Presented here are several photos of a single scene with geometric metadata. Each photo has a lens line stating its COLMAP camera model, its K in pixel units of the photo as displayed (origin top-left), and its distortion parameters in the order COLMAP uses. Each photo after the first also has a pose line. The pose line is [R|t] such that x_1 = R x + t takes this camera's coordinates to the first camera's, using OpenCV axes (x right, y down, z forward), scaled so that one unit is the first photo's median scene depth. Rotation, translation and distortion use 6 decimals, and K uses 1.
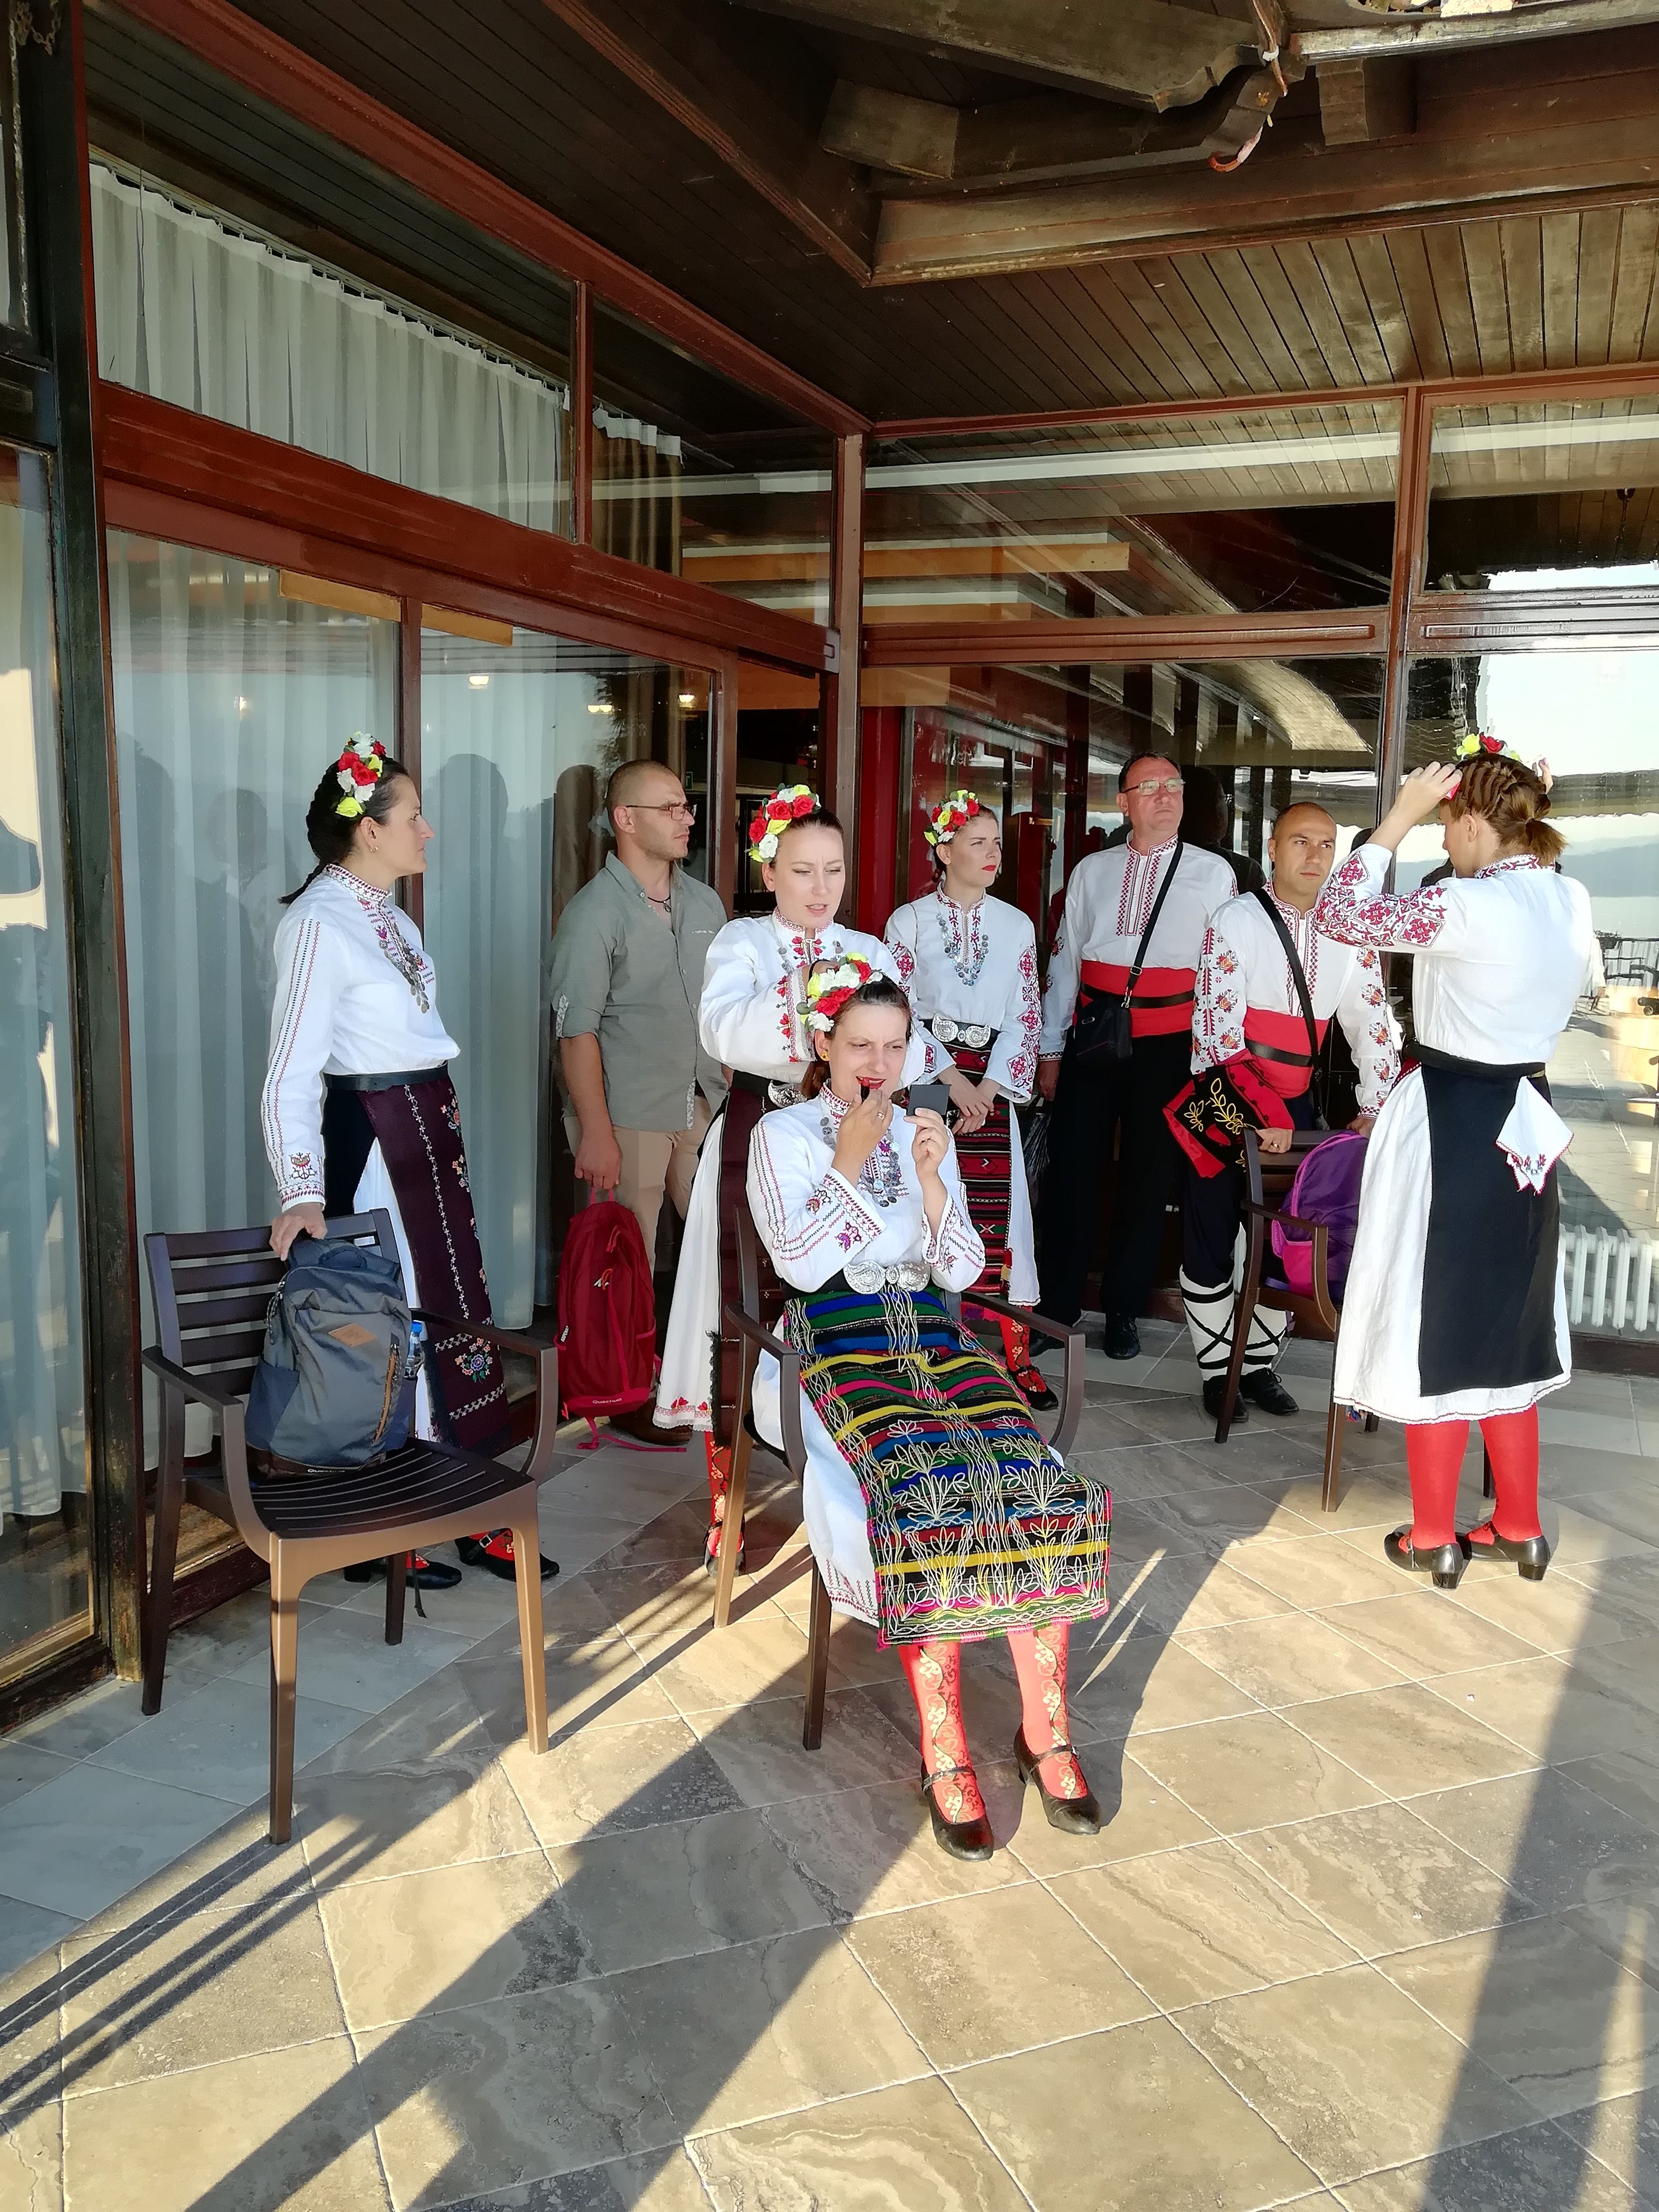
lens RADIAL K [[1777.8, 0, 829.5], [0, 1777.8, 1106.0], [0, 0, 1]] dist [-0.018132, 0.066099]
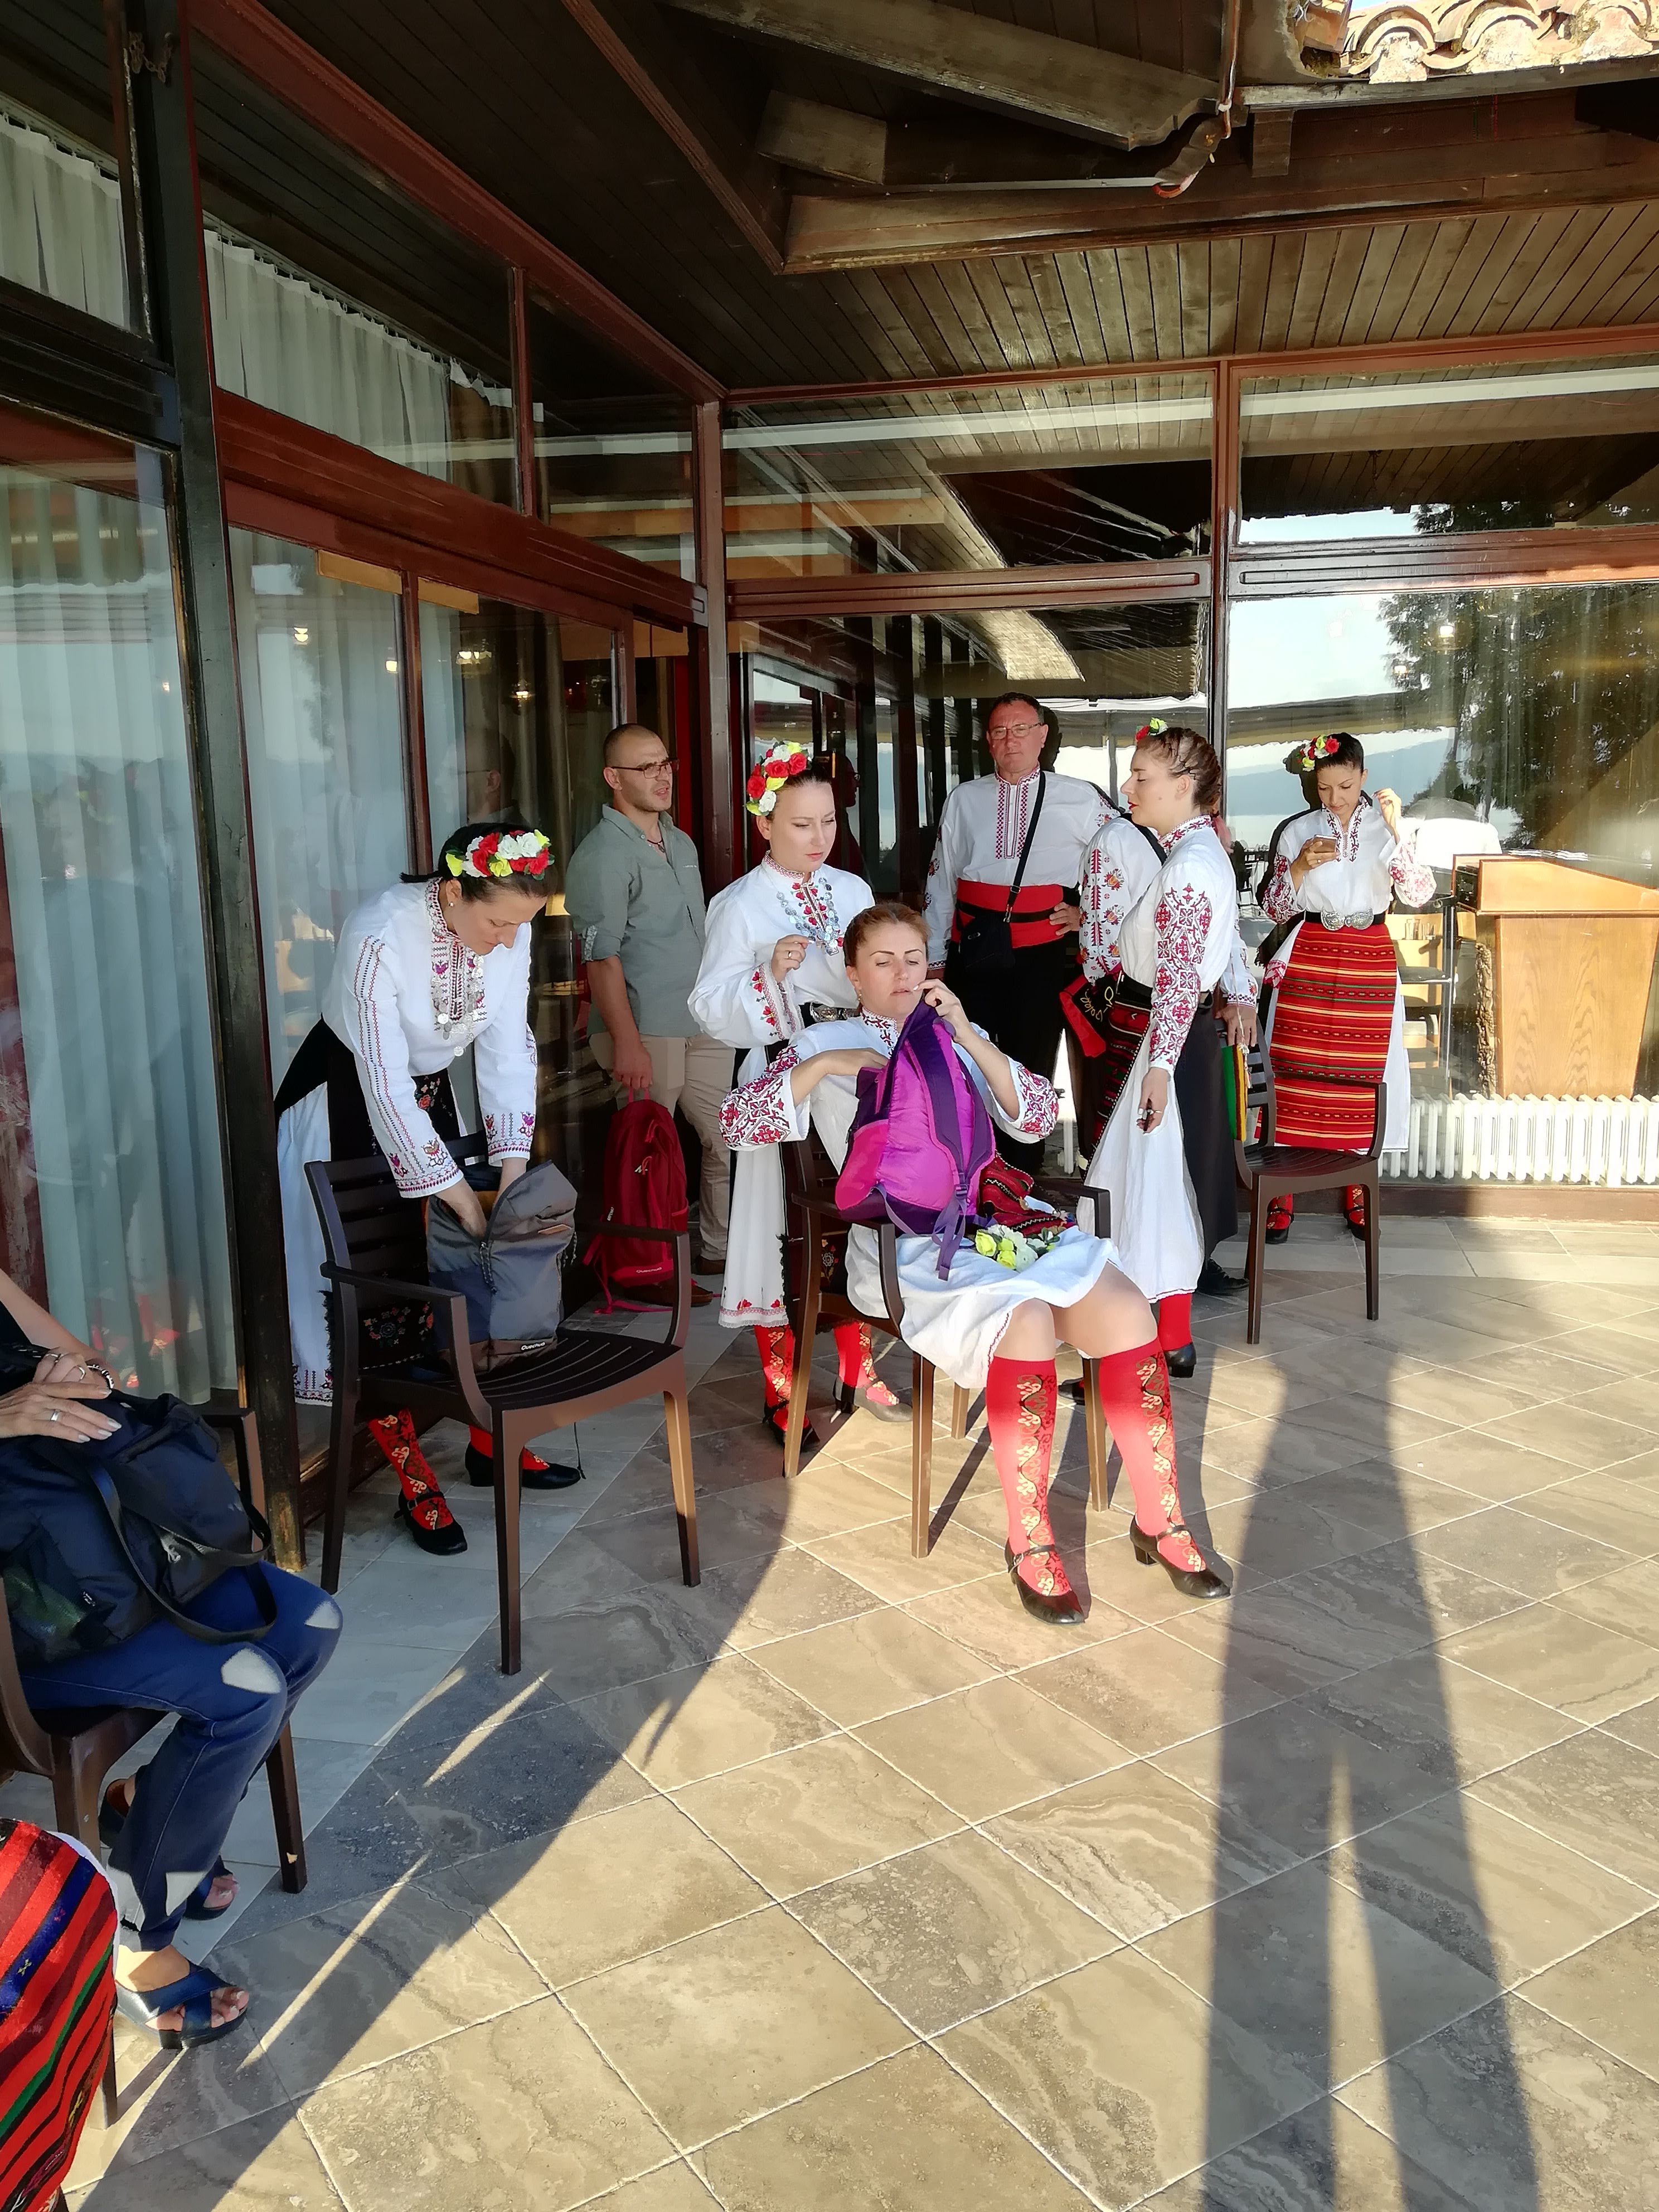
lens RADIAL K [[1764.4, 0, 821.5], [0, 1764.4, 1097.7], [0, 0, 1]] dist [-0.036499, 0.107438]
pose [[0.984781, -0.067629, 0.160102, -0.163178], [0.062664, 0.997390, 0.035862, 0.008518], [-0.162109, -0.025283, 0.986449, -0.089852]]
